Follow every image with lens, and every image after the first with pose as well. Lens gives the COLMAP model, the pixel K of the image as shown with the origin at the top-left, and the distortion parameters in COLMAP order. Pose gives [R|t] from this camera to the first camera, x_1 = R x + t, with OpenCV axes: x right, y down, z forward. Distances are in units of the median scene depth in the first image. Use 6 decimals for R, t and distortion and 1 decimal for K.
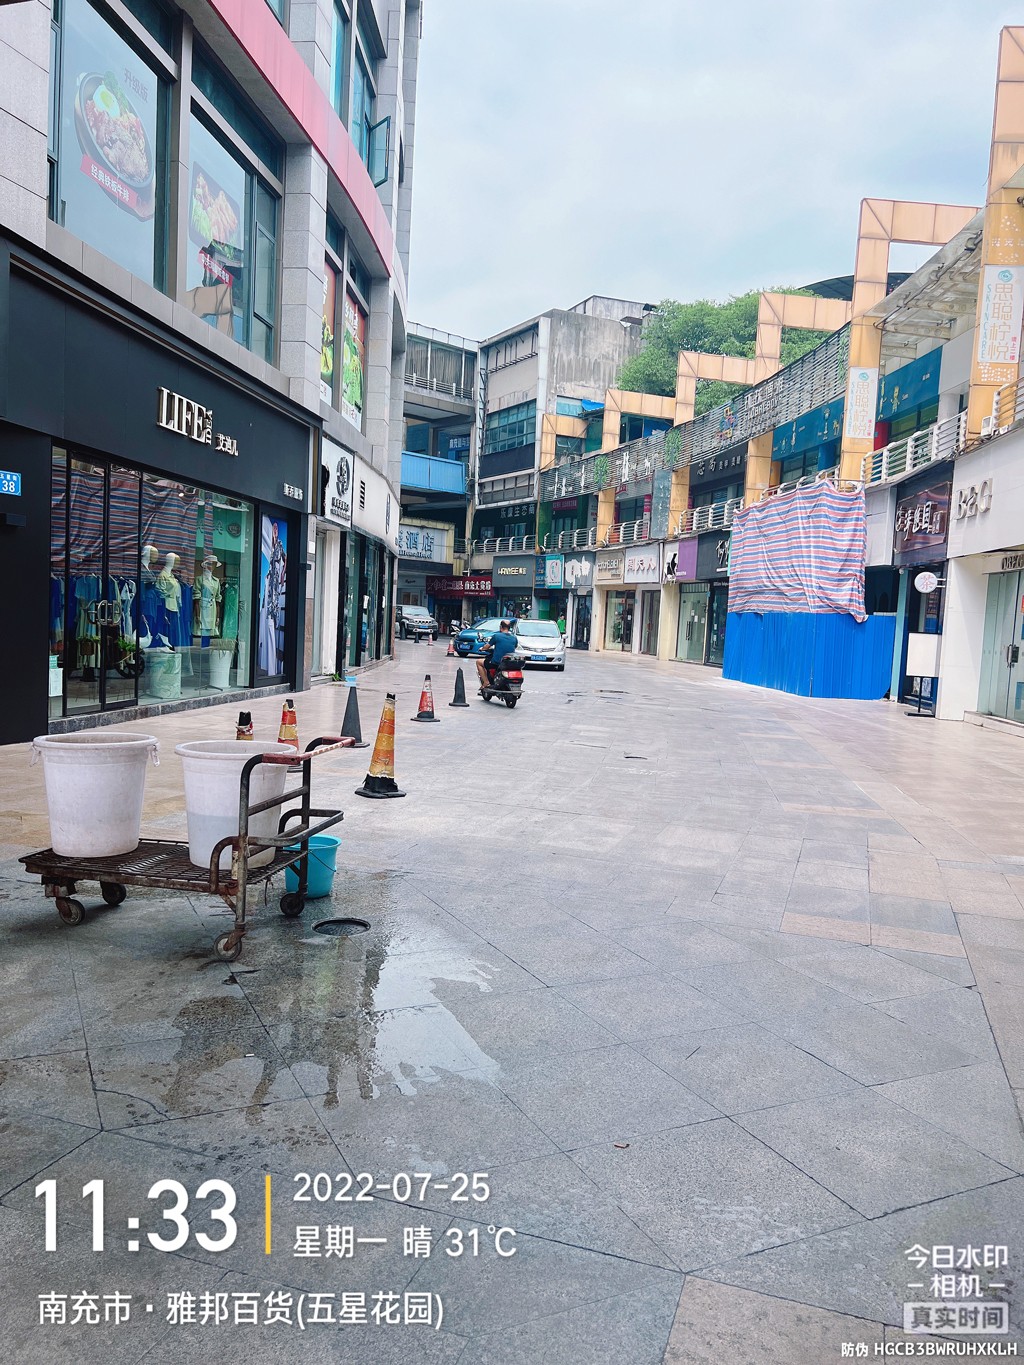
lens RADIAL K [[1084.3, 0, 513.2], [0, 1084.3, 694.9], [0, 0, 1]] dist [0.077507, -0.093762]
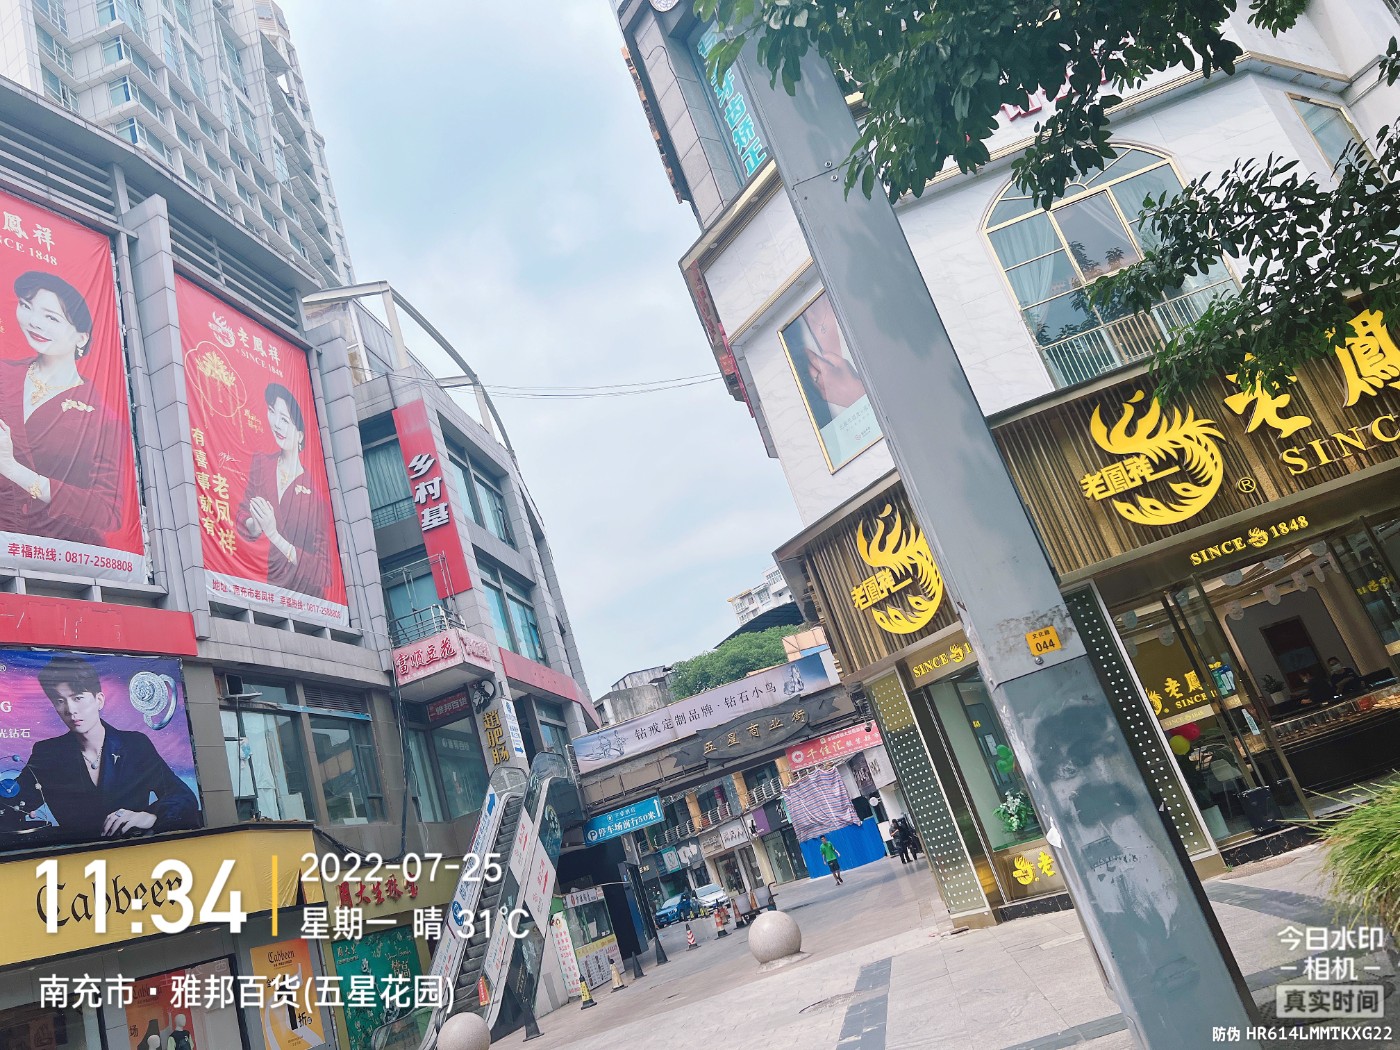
lens RADIAL K [[1112.1, 0, 700.6], [0, 1112.1, 504.5], [0, 0, 1]] dist [0.077507, -0.093762]
pose [[0.927369, -0.293305, 0.232288, -0.168441], [0.362330, 0.858836, -0.362103, 0.042431], [-0.093291, 0.419968, 0.902731, -0.688736]]
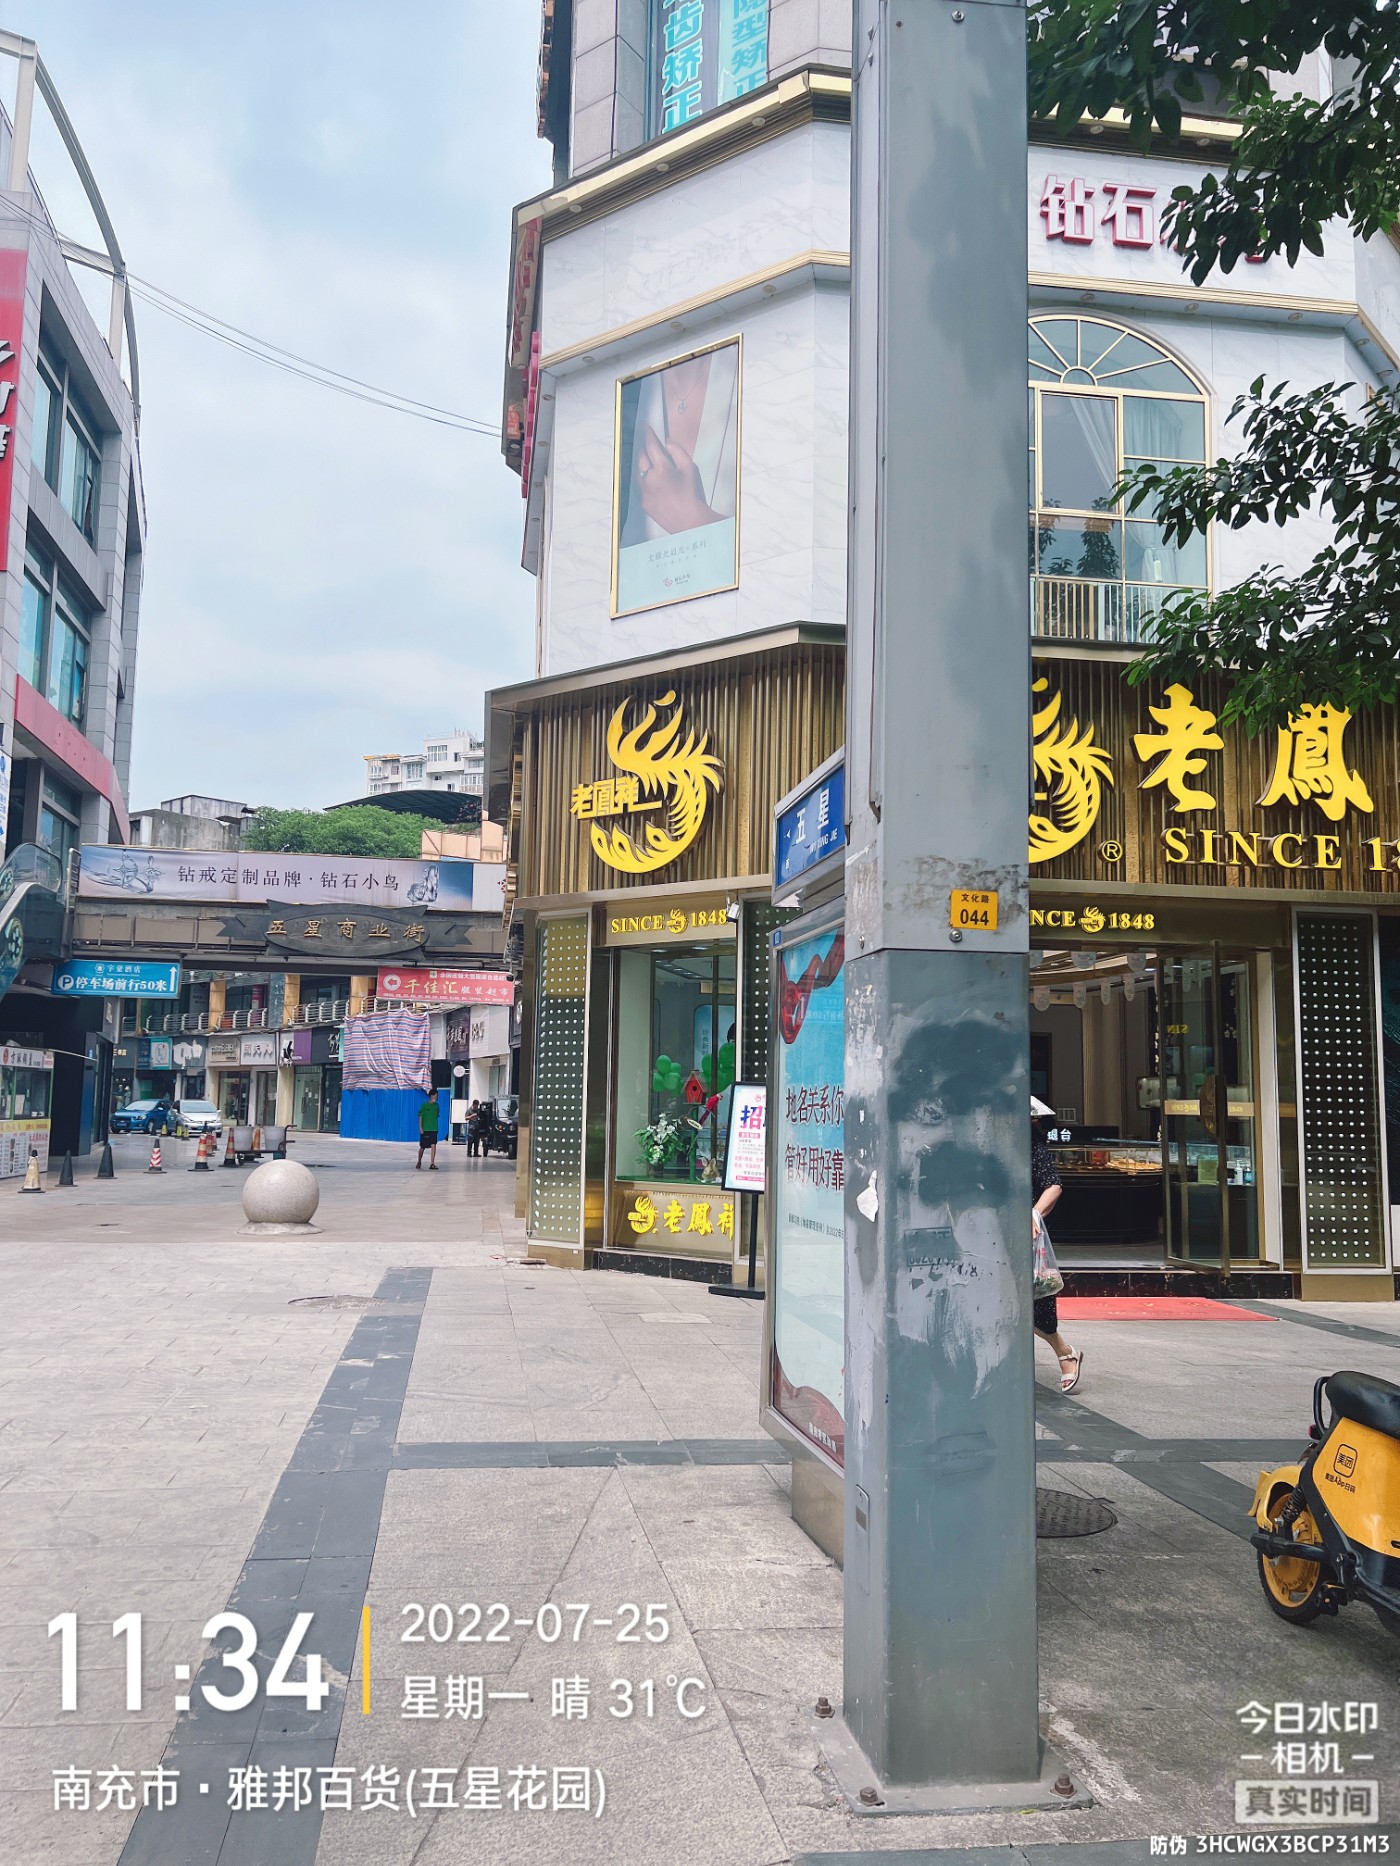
lens RADIAL K [[1482.3, 0, 706.2], [0, 1482.3, 948.6], [0, 0, 1]] dist [0.077507, -0.093762]
pose [[0.895496, 0.009572, 0.444967, -0.169308], [0.062788, 0.987053, -0.147593, 0.040761], [-0.440619, 0.160108, 0.883301, -0.660612]]
